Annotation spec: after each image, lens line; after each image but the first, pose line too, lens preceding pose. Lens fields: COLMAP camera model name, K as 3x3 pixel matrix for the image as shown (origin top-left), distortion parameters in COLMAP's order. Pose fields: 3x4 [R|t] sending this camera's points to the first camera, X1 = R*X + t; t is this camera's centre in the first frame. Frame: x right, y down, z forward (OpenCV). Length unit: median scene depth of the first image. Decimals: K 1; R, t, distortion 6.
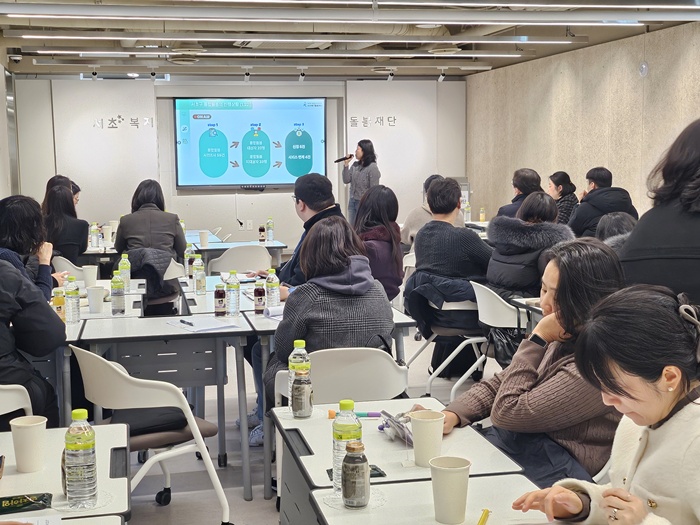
lens RADIAL K [[821.0, 0, 352.7], [0, 821.0, 263.4], [0, 0, 1]] dist [0.043404, 0.000000]
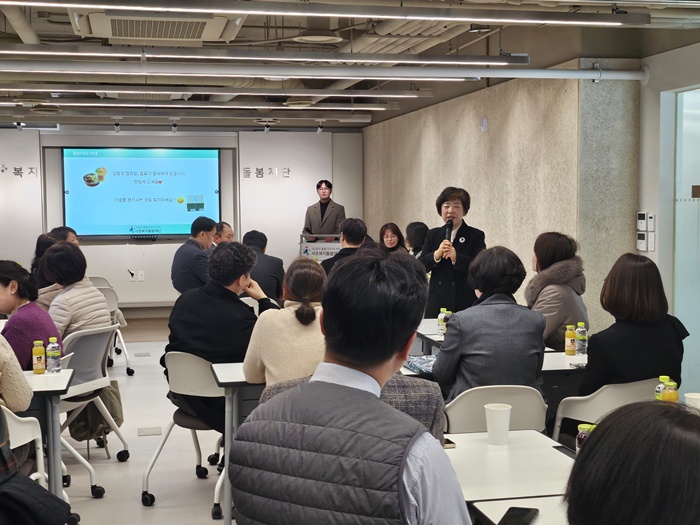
lens RADIAL K [[821.0, 0, 345.8], [0, 821.0, 260.3], [0, 0, 1]] dist [0.043404, 0.000000]
pose [[0.999951, 0.007655, -0.006213, 0.174162], [-0.008019, 0.998113, -0.060874, -0.009930], [0.005736, 0.060921, 0.998126, 0.023371]]
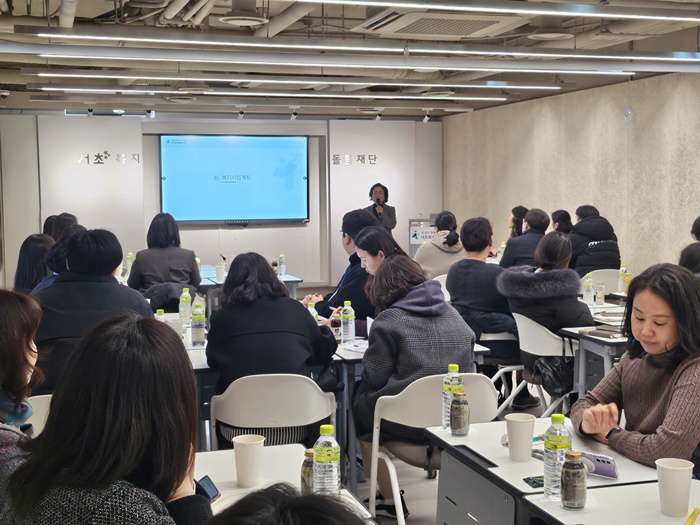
lens RADIAL K [[821.0, 0, 354.8], [0, 821.0, 262.4], [0, 0, 1]] dist [0.043404, 0.000000]
pose [[0.996764, -0.000922, 0.080377, -0.078657], [0.004458, 0.999029, -0.043829, 0.001393], [-0.080258, 0.044045, 0.995800, -0.023927]]
